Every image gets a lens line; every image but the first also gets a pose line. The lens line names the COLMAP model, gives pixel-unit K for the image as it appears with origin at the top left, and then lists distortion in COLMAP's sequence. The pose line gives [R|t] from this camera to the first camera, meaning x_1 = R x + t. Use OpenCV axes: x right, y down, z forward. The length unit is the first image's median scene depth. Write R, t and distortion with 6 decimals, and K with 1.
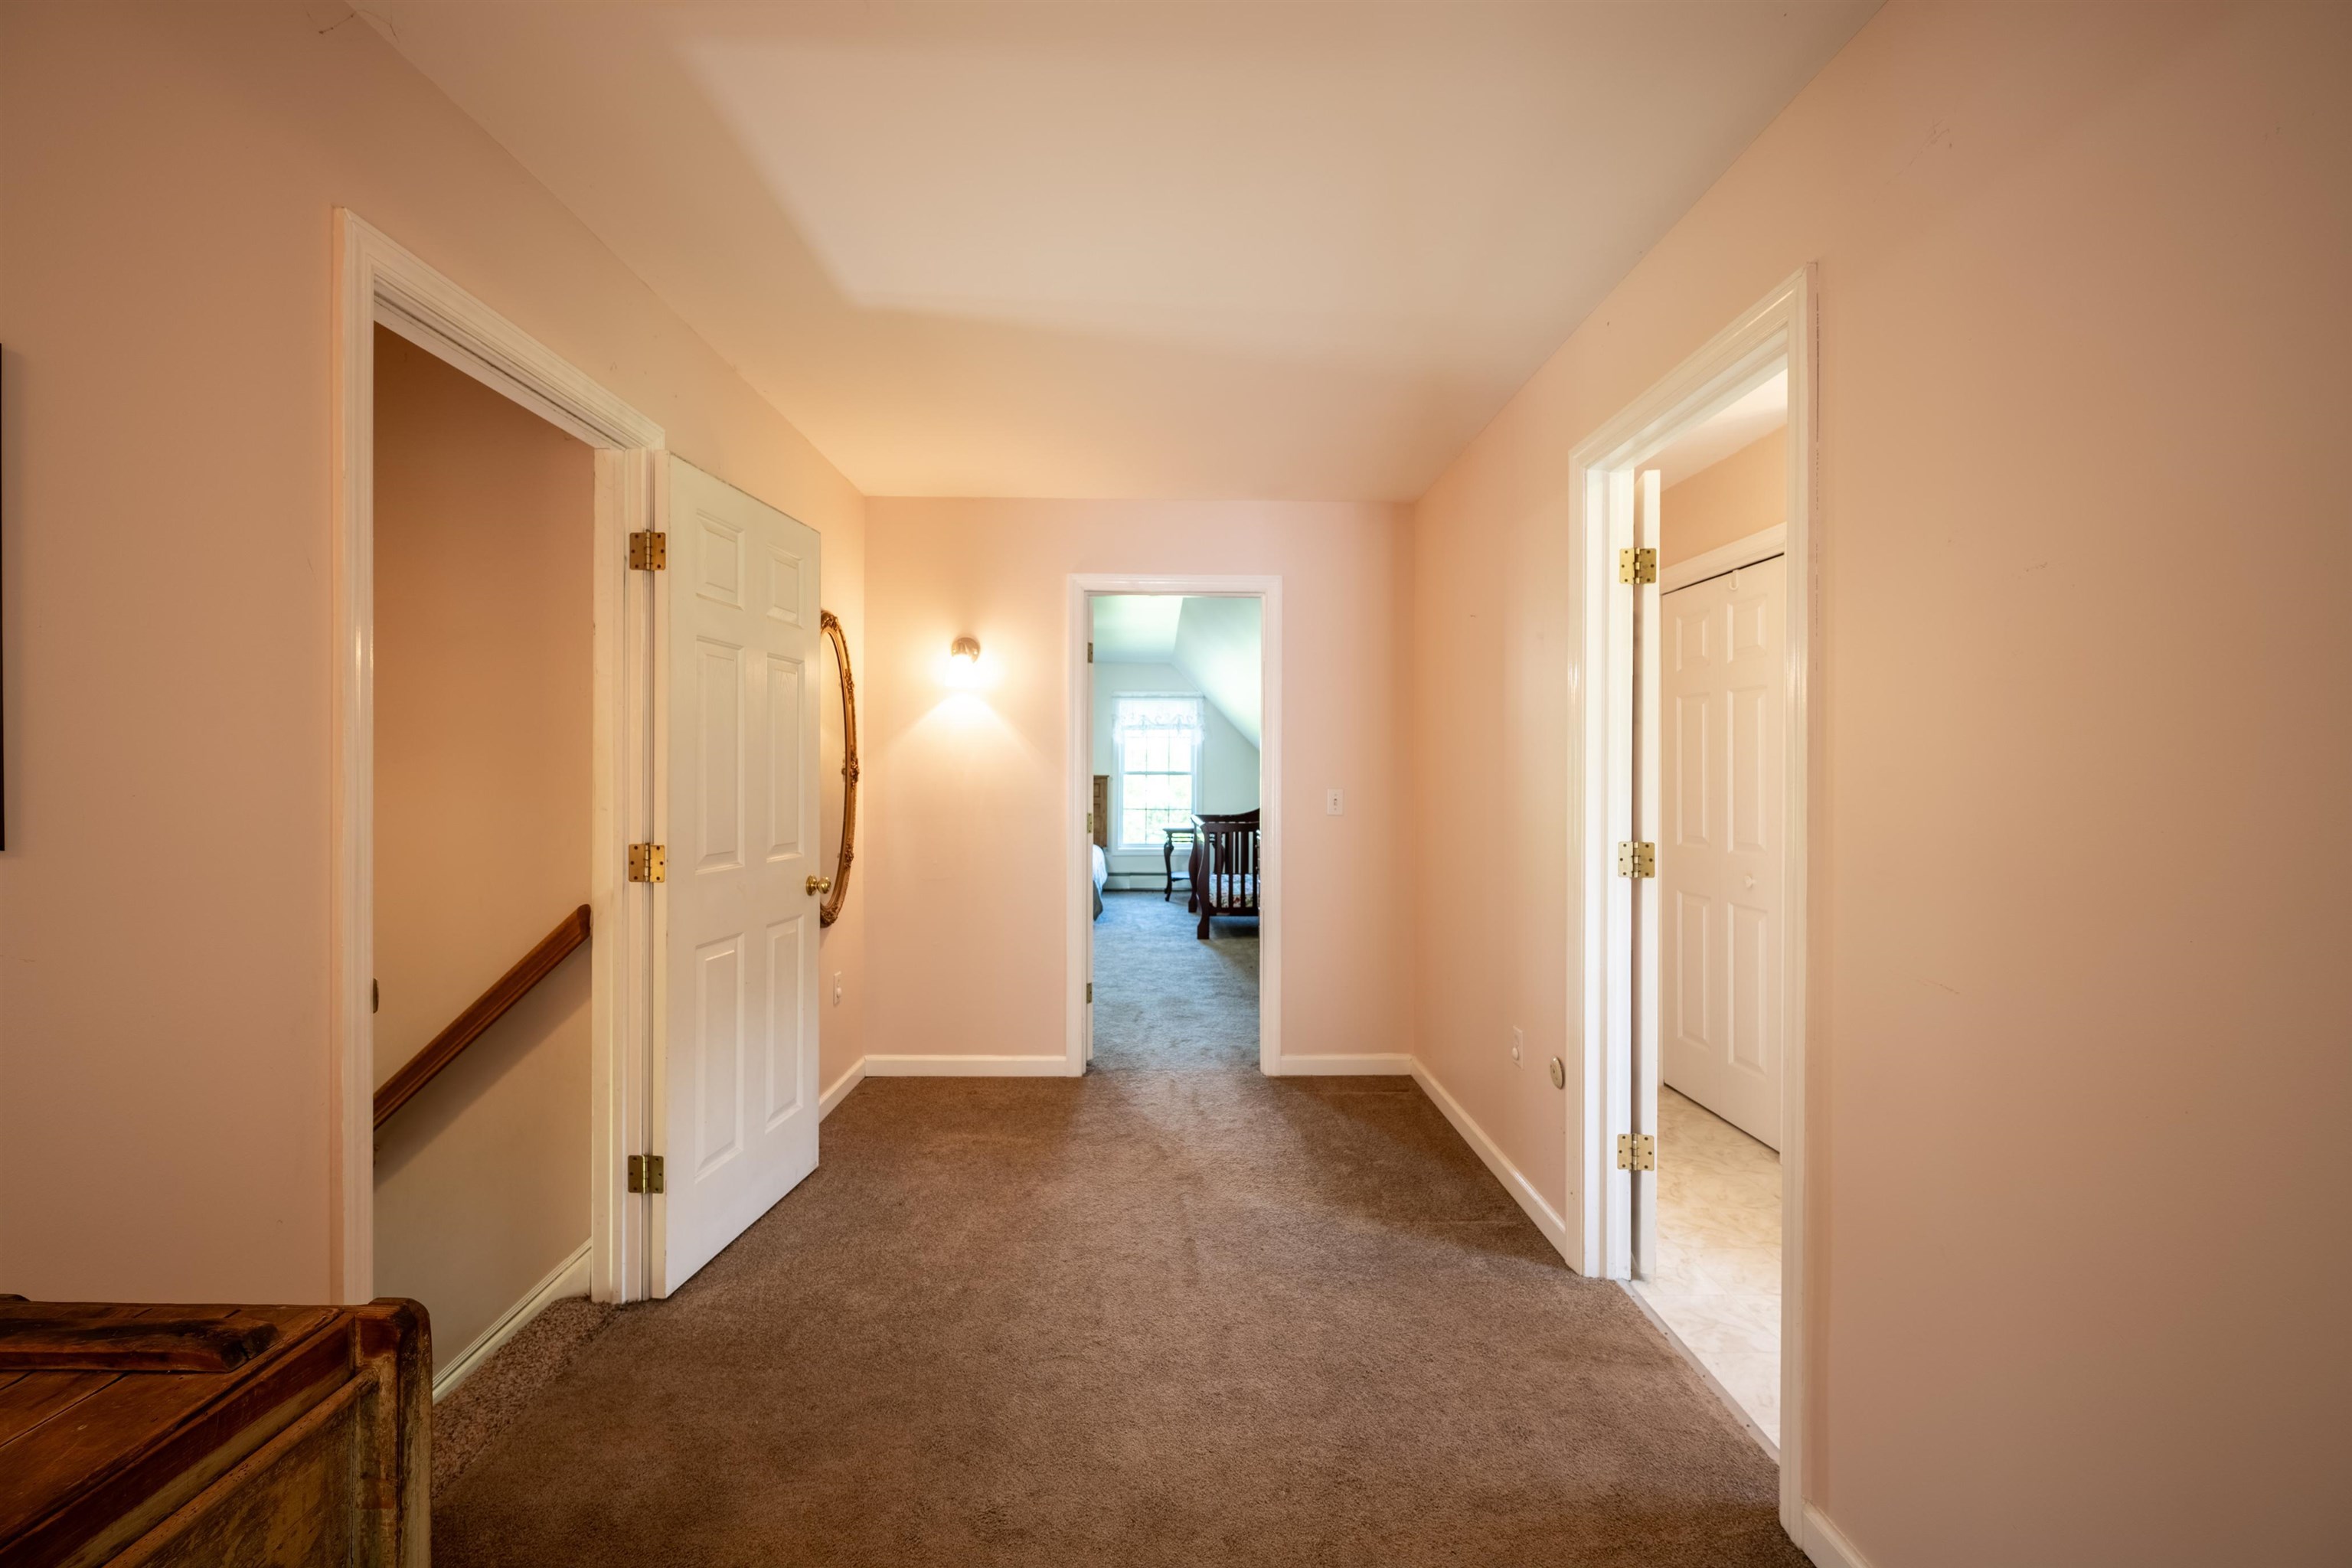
lens RADIAL K [[914.1, 0, 1172.4], [0, 914.1, 775.2], [0, 0, 1]] dist [0.001360, -0.000124]
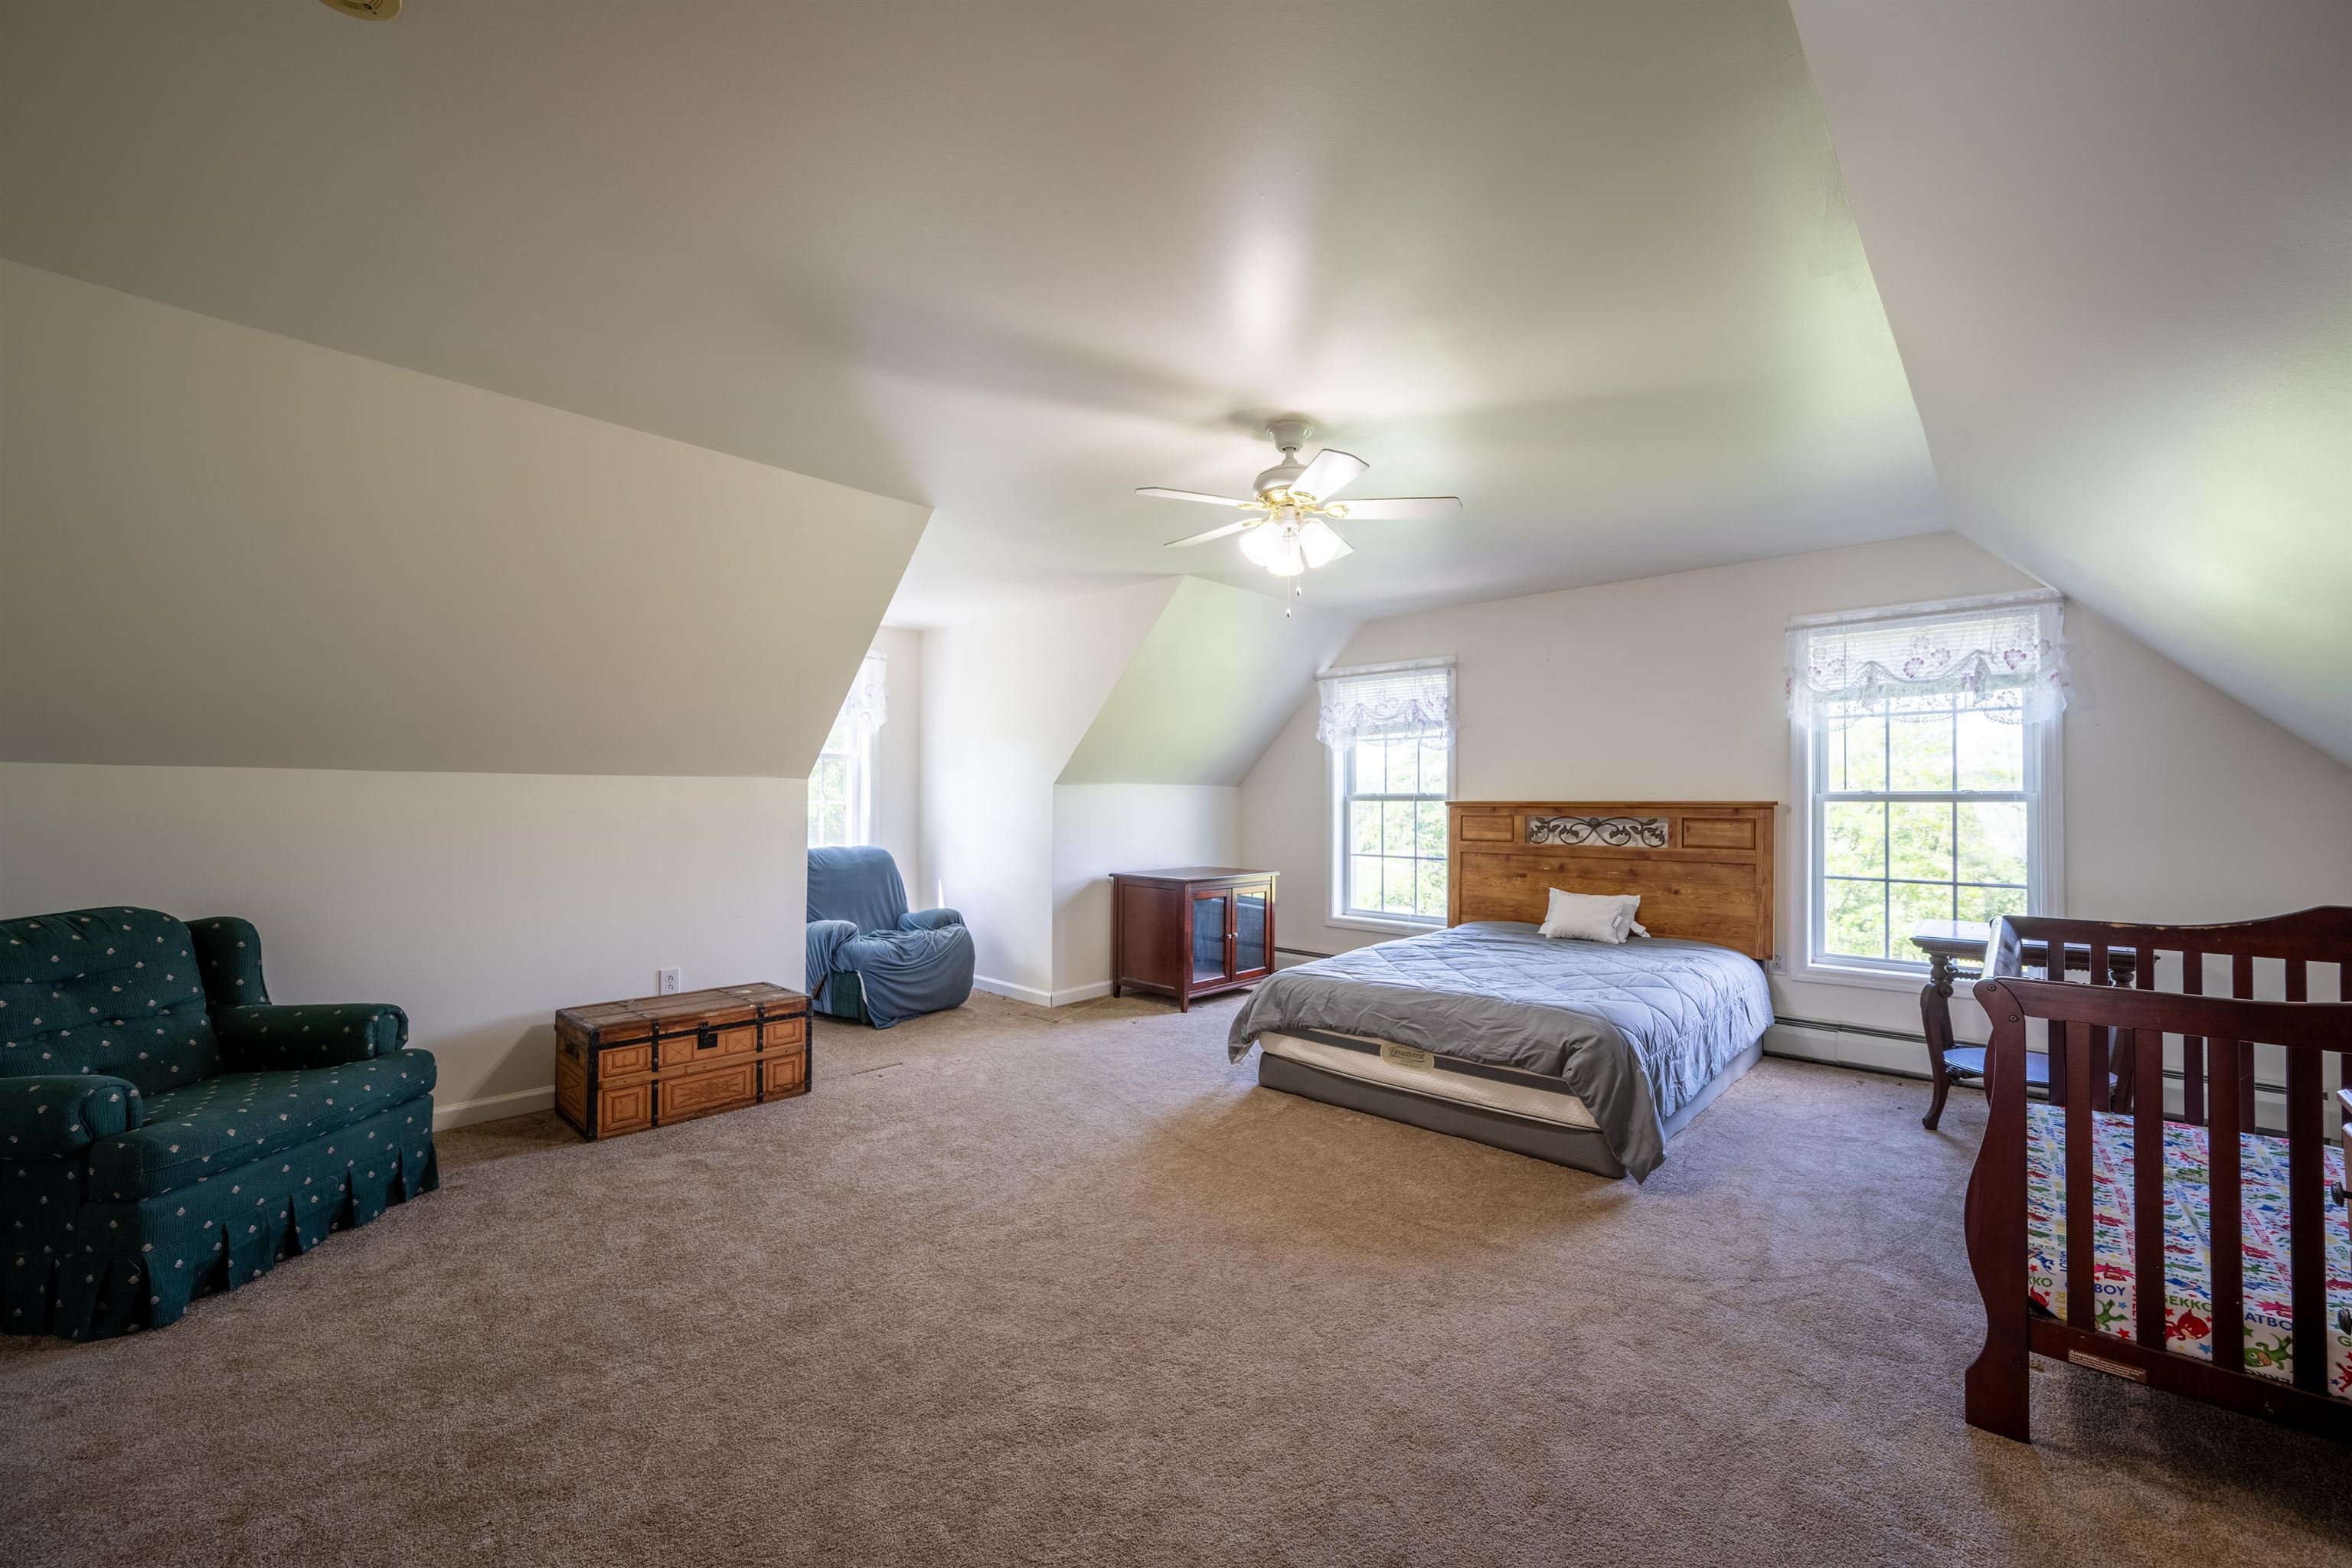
lens RADIAL K [[914.1, 0, 1172.2], [0, 914.1, 791.5], [0, 0, 1]] dist [0.001360, -0.000124]
pose [[0.711267, -0.009576, -0.702856, 0.036797], [-0.003004, 0.999857, -0.016663, 0.003507], [0.702915, 0.013963, 0.711137, 0.462951]]
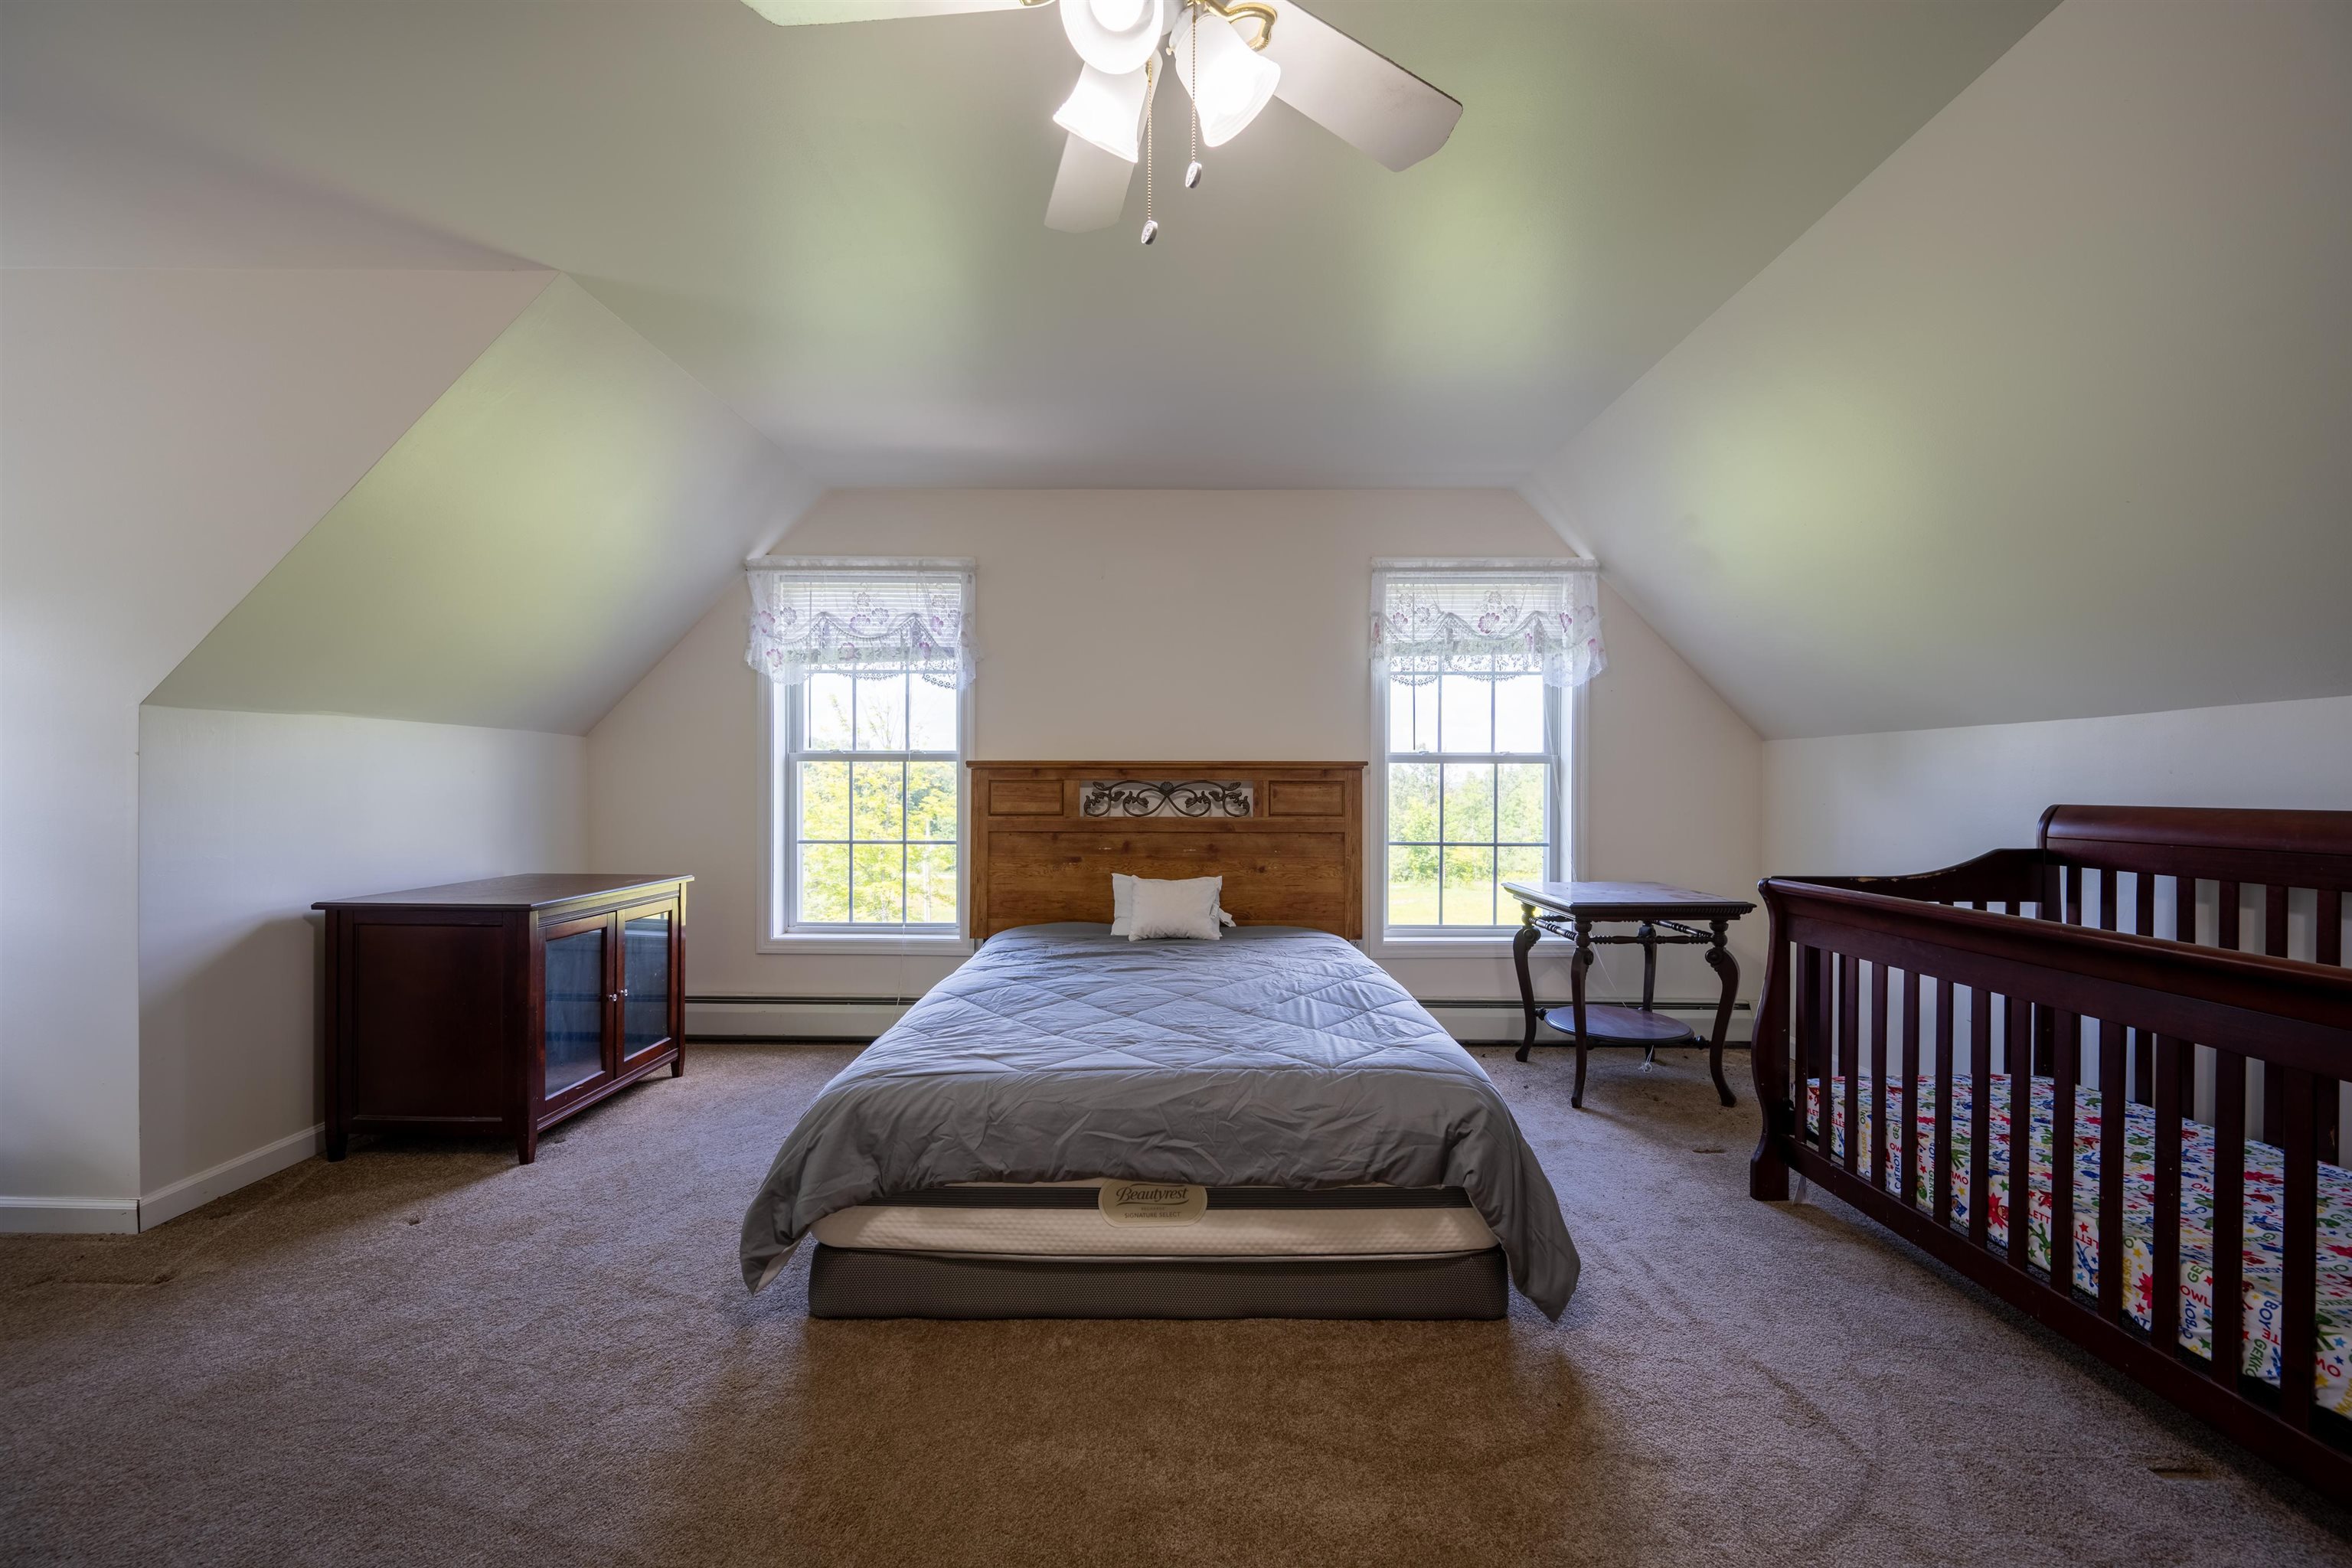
lens RADIAL K [[914.1, 0, 1166.6], [0, 914.1, 795.0], [0, 0, 1]] dist [0.001360, -0.000124]
pose [[0.999556, 0.000664, -0.029786, -0.145632], [-0.000498, 0.999984, 0.005591, 0.012645], [0.029789, -0.005574, 0.999541, 0.589069]]
